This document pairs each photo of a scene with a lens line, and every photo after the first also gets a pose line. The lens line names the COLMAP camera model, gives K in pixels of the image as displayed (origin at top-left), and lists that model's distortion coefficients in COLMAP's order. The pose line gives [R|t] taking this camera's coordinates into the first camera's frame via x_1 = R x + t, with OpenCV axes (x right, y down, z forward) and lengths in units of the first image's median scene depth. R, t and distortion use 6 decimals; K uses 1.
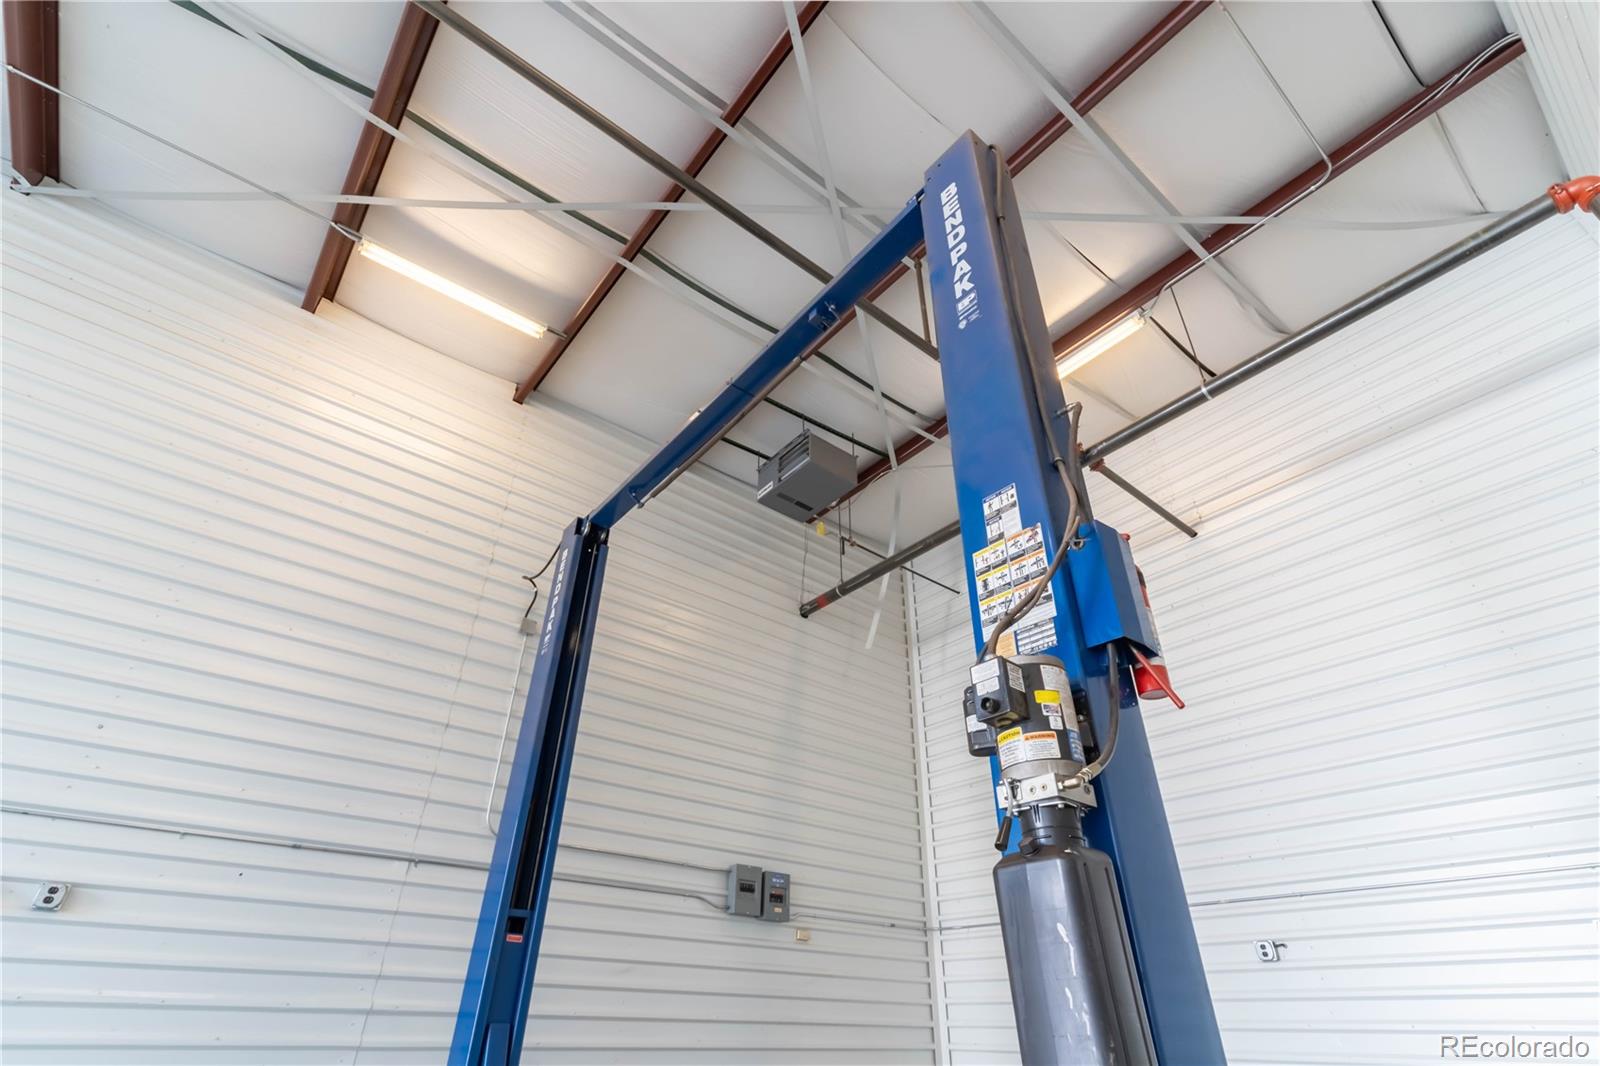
lens RADIAL K [[770.7, 0, 798.7], [0, 770.7, 516.6], [0, 0, 1]] dist [0.002639, 0.000434]
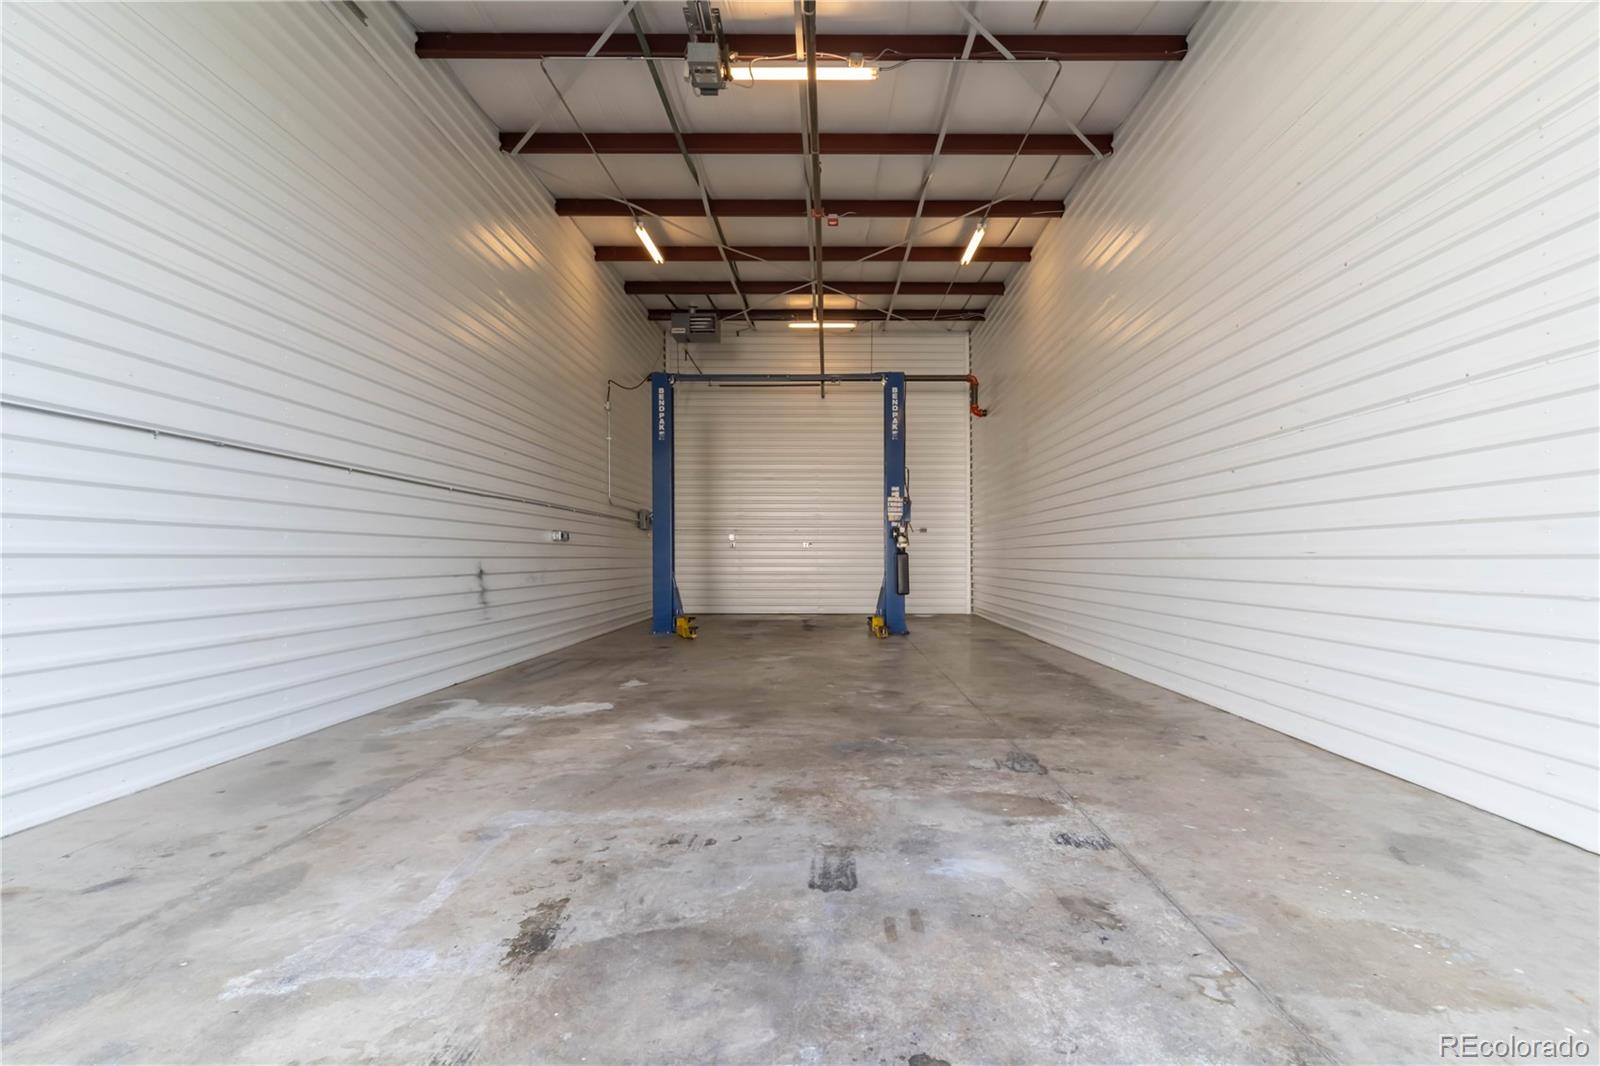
lens RADIAL K [[782.4, 0, 846.4], [0, 782.4, 562.0], [0, 0, 1]] dist [0.001168, -0.000039]
pose [[0.617669, -0.015418, 0.786287, -1.389353], [-0.432139, 0.828687, 0.355717, -0.452509], [-0.657070, -0.559500, 0.505191, -0.585689]]
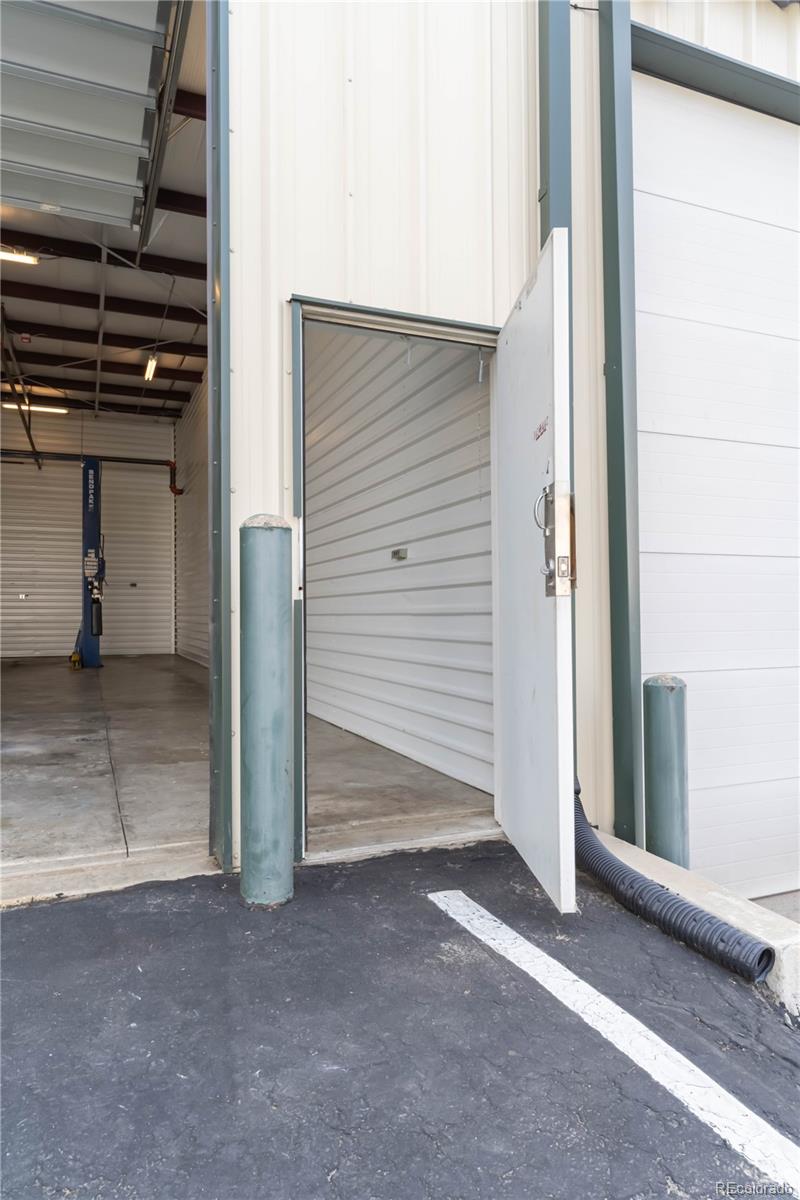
lens RADIAL K [[722.0, 0, 400.0], [0, 722.0, 600.0], [0, 0, 1]] dist [0.017630, -0.000324]
pose [[0.278474, 0.004471, 0.960433, -1.651027], [-0.529370, 0.835097, 0.149601, -0.662293], [-0.801386, -0.550085, 0.234919, -0.931625]]
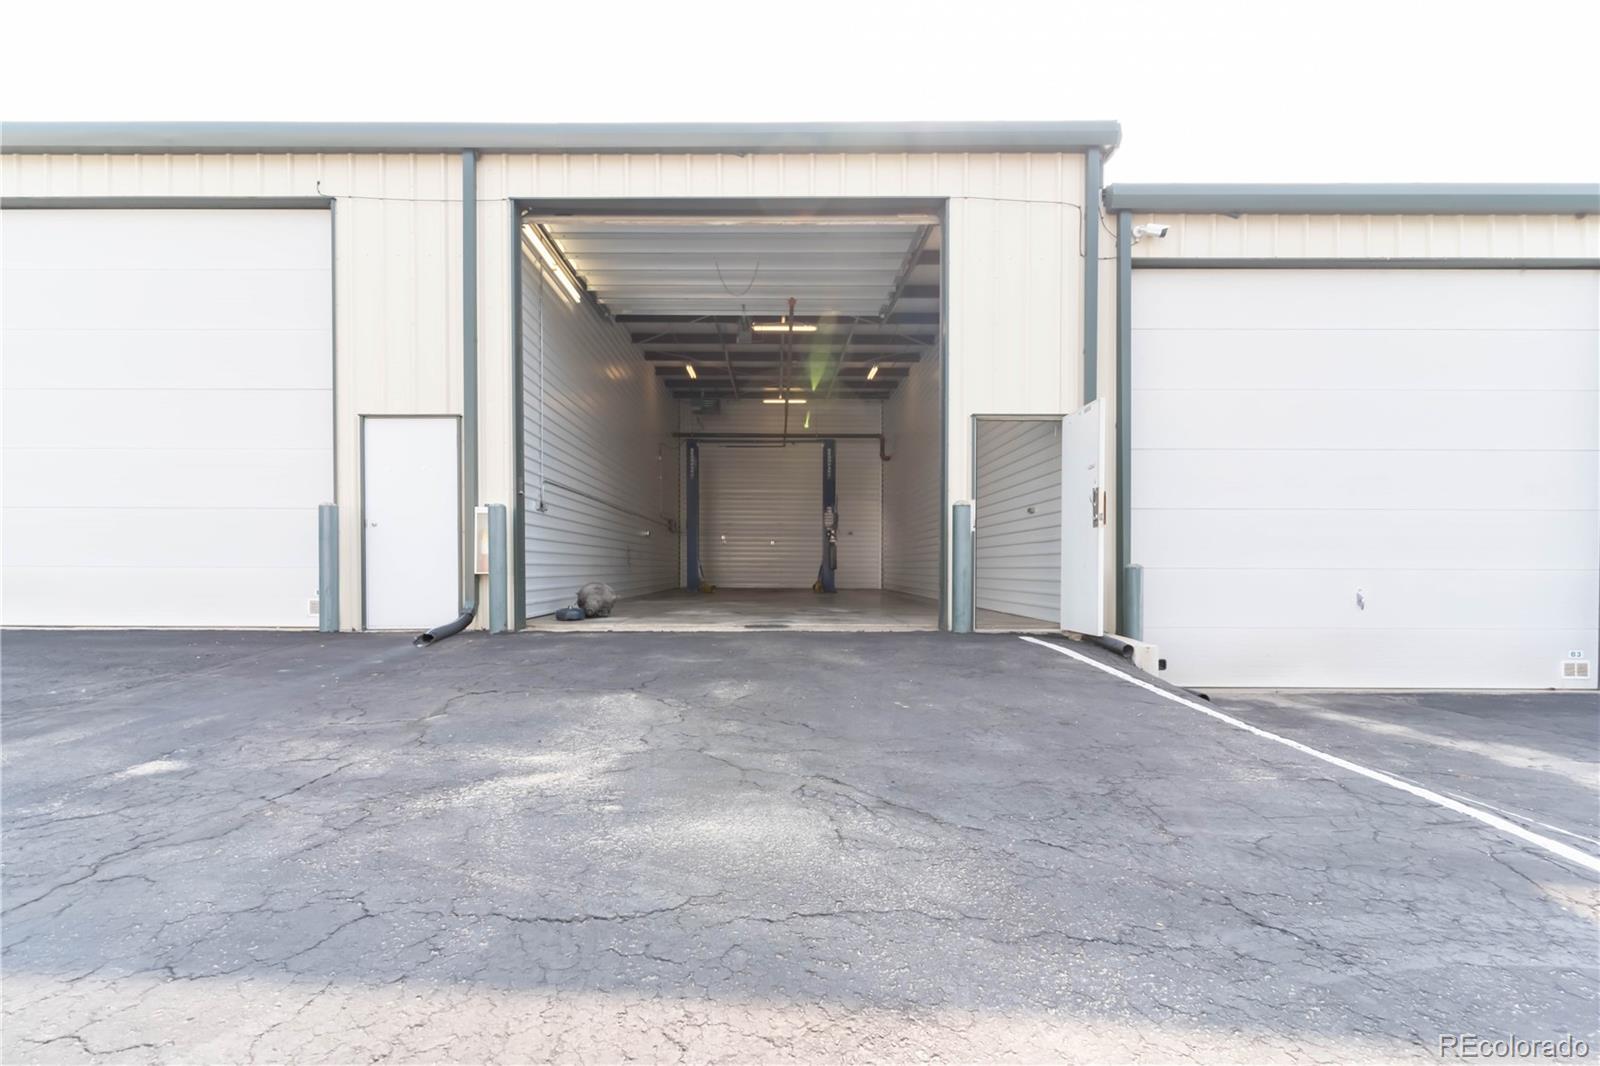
lens RADIAL K [[789.5, 0, 799.1], [0, 789.5, 574.2], [0, 0, 1]] dist [0.000507, 0.000093]
pose [[0.612756, -0.016430, 0.790101, -2.417648], [-0.437685, 0.825387, 0.356606, -0.835507], [-0.657998, -0.564328, 0.498570, -1.264858]]
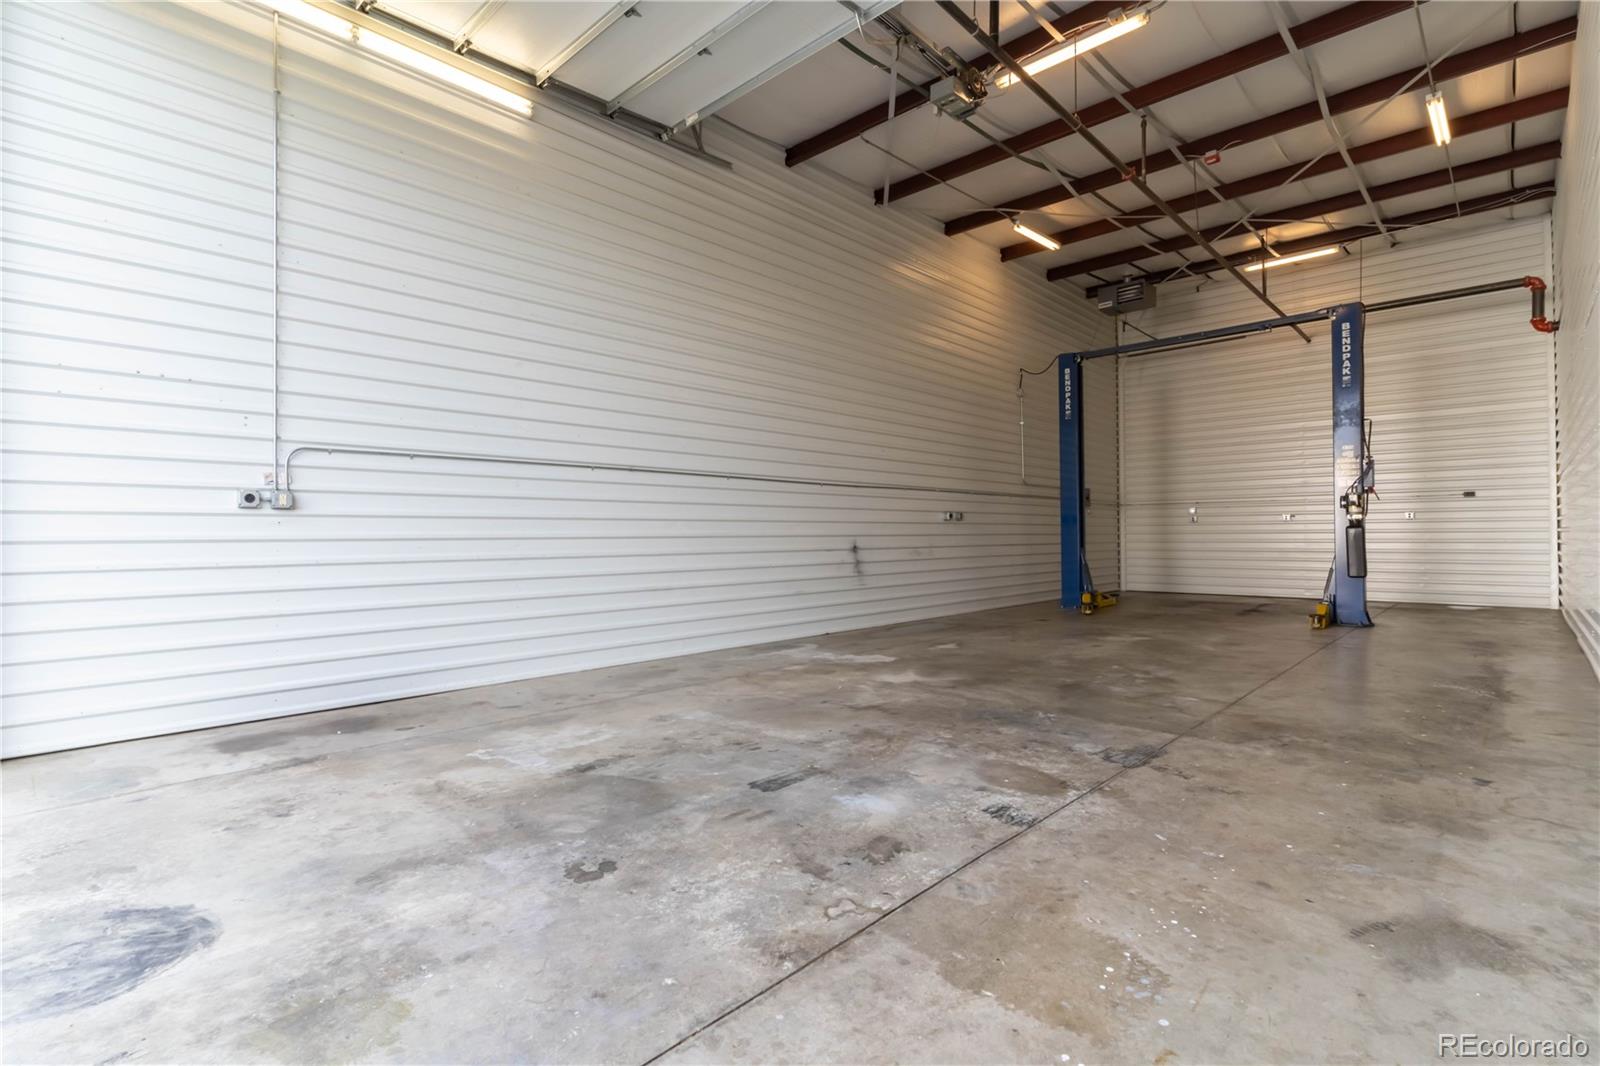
lens RADIAL K [[780.1, 0, 800.0], [0, 780.1, 533.0], [0, 0, 1]] dist [0.000268, -0.000405]
pose [[0.989754, -0.019147, 0.141491, -1.125150], [-0.062379, 0.833406, 0.549130, -0.604160], [-0.128434, -0.552330, 0.823672, -0.815610]]
